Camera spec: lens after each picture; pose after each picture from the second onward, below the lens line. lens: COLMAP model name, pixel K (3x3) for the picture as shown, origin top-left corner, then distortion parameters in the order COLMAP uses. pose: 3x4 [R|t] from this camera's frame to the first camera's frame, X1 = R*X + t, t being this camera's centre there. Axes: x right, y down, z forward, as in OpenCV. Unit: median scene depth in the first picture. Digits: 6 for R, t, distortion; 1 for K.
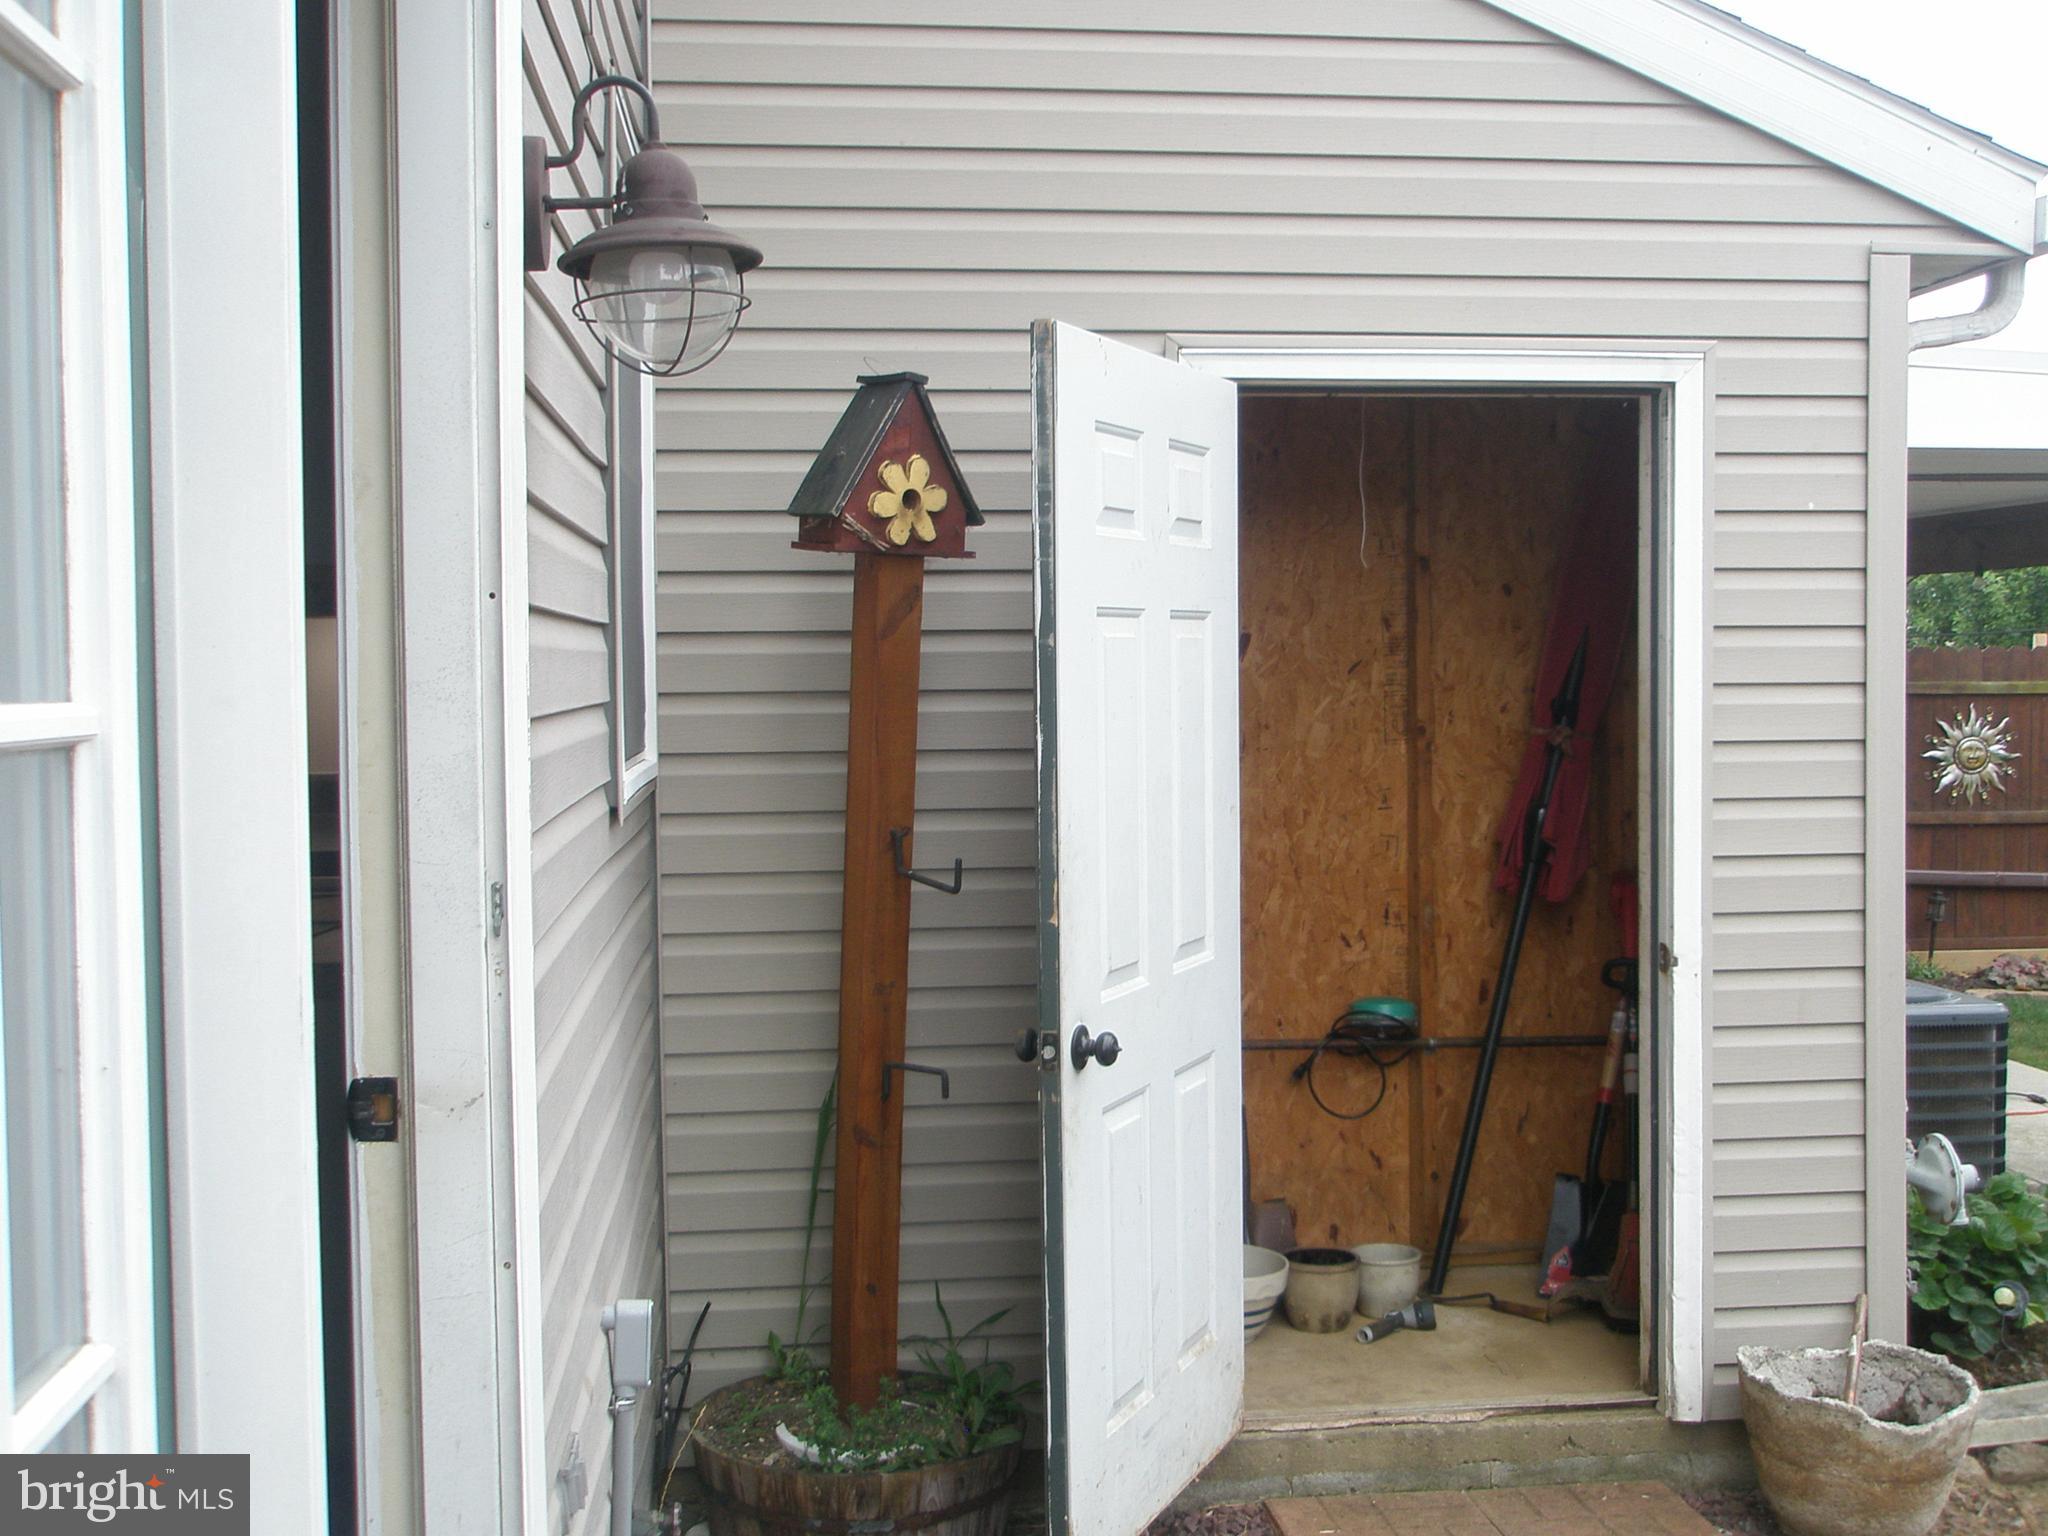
lens RADIAL K [[2346.2, 0, 1022.8], [0, 2346.2, 771.5], [0, 0, 1]] dist [-0.032439, 0.000000]
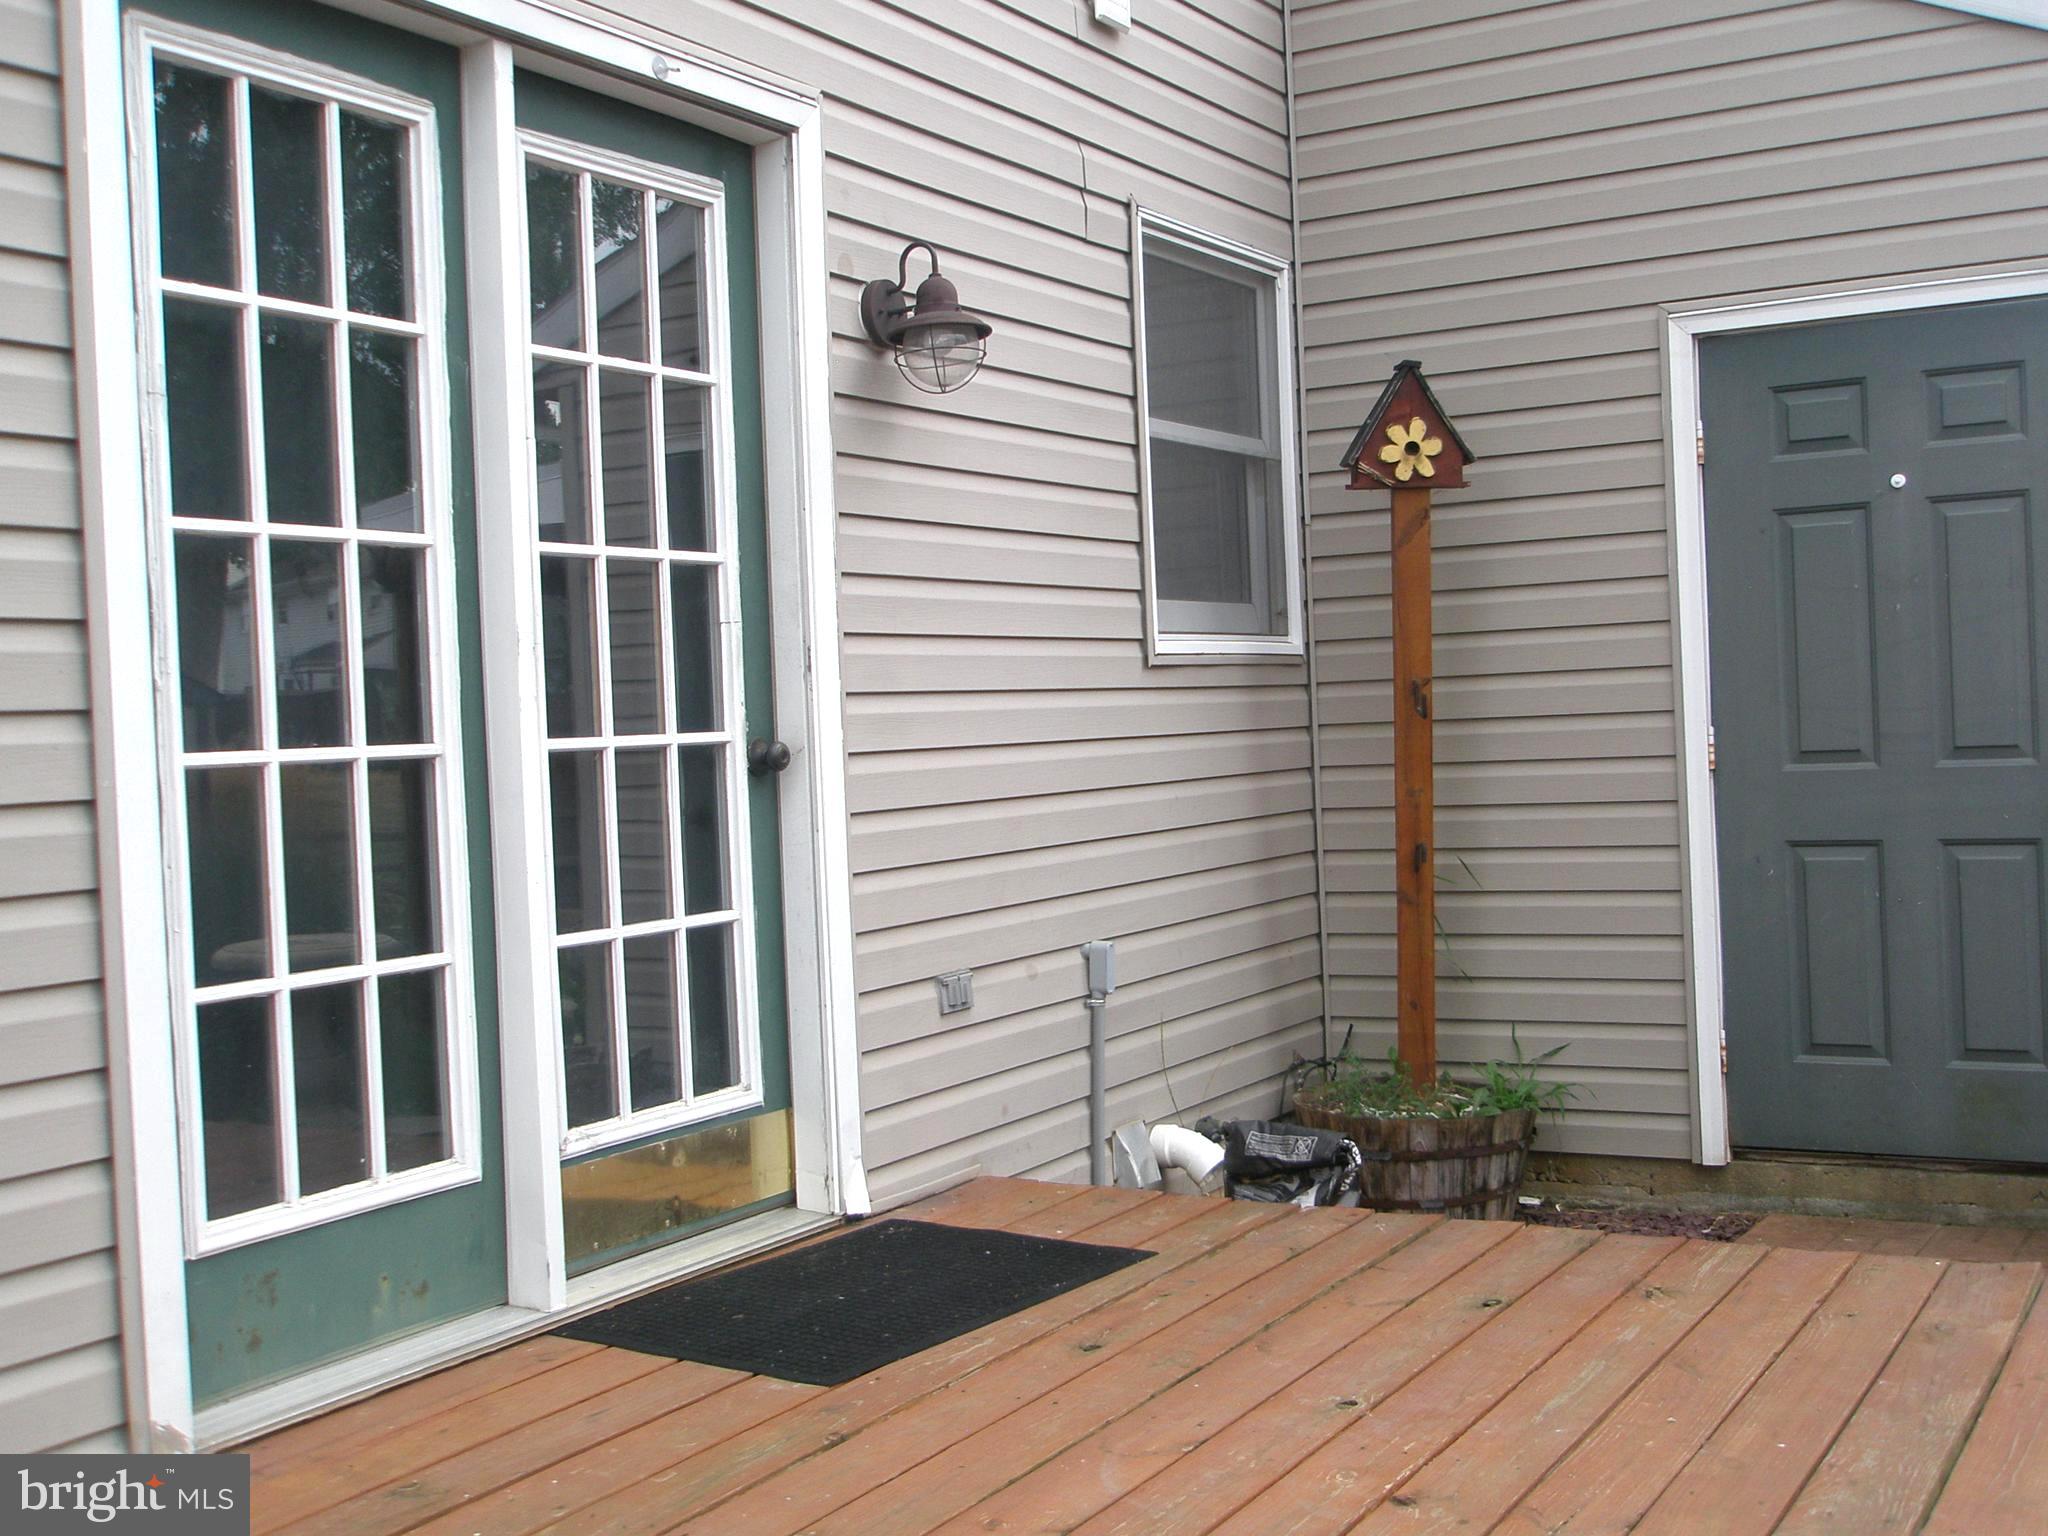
lens RADIAL K [[2346.2, 0, 1024.9], [0, 2346.2, 765.8], [0, 0, 1]] dist [-0.032439, 0.000000]
pose [[0.812259, -0.012858, -0.583155, 0.592716], [0.007164, 0.999902, -0.012068, 0.093626], [0.583253, 0.005625, 0.812271, -0.303044]]
